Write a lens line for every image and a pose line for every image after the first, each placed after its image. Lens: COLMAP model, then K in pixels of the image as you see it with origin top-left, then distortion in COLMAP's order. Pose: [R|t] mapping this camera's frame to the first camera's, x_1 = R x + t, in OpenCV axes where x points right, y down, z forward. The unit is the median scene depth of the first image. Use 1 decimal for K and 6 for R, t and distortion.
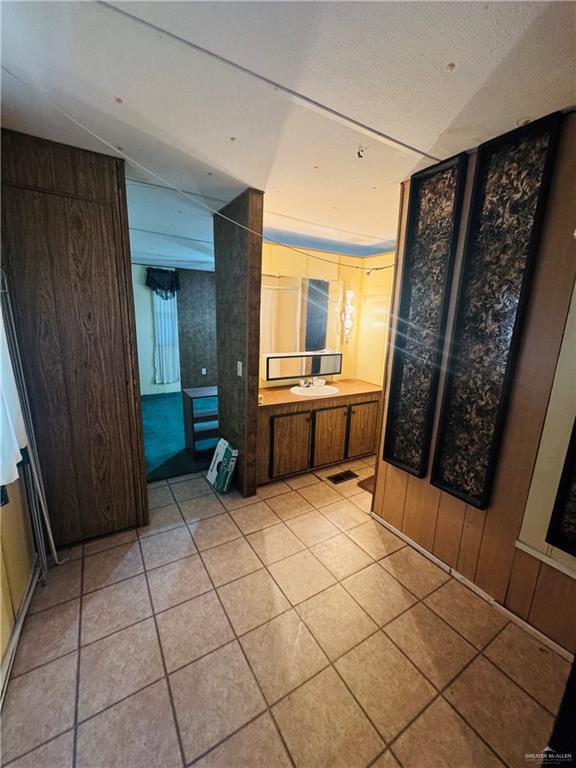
lens RADIAL K [[306.8, 0, 287.5], [0, 306.8, 385.5], [0, 0, 1]] dist [-0.003060, -0.000059]
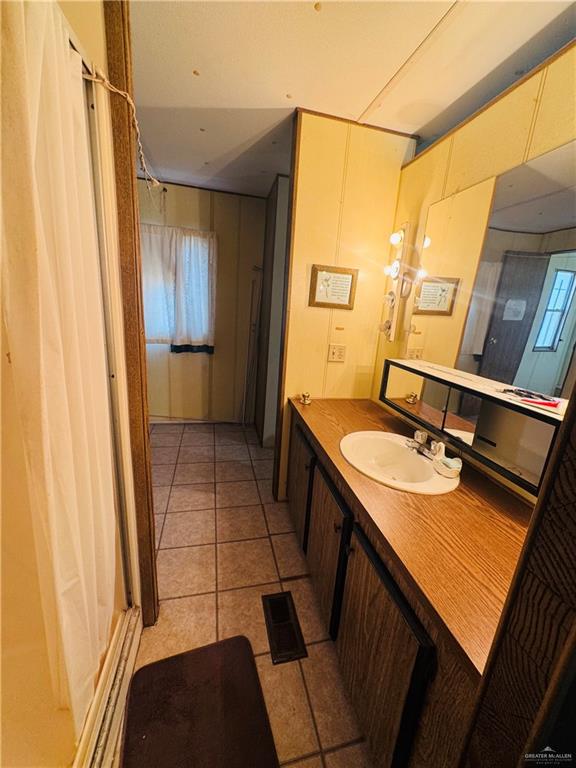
lens RADIAL K [[306.8, 0, 290.3], [0, 306.8, 382.8], [0, 0, 1]] dist [-0.003060, -0.000059]
pose [[-0.306956, 0.191803, -0.932196, 0.560445], [-0.273141, 0.920523, 0.279342, -0.173595], [0.911686, 0.340367, -0.230171, 1.038647]]
